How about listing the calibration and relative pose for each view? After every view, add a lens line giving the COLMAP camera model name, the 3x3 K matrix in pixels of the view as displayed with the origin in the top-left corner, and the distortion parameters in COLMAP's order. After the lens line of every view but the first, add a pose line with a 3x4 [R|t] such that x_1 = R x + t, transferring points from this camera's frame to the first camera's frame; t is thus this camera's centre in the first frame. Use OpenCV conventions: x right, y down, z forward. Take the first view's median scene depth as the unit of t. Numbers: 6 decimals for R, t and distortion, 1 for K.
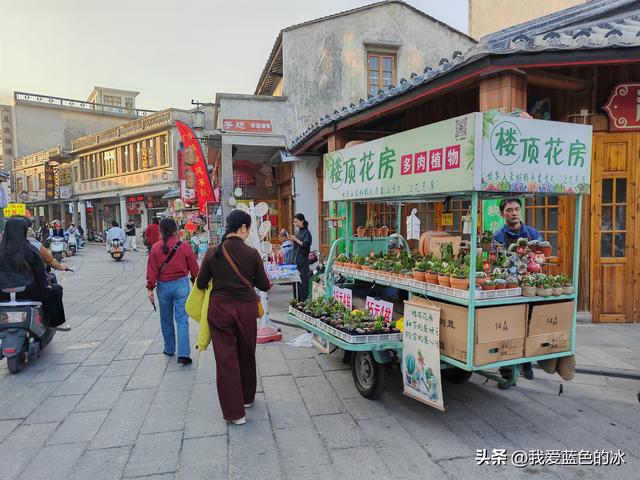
lens RADIAL K [[491.8, 0, 320.0], [0, 491.8, 240.0], [0, 0, 1]] dist [0.003081, 0.004610]
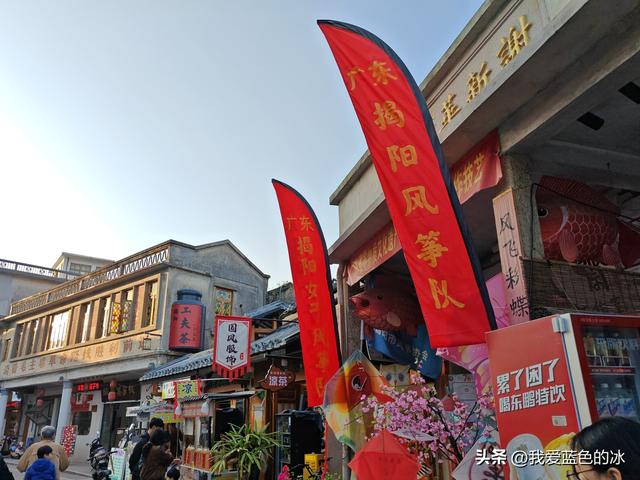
lens RADIAL K [[491.8, 0, 320.0], [0, 491.8, 240.0], [0, 0, 1]] dist [0.003081, 0.004610]
pose [[0.997545, 0.032381, 0.062100, -0.120123], [-0.005952, 0.922681, -0.385519, -0.013786], [-0.069782, 0.384203, 0.920608, 0.316108]]
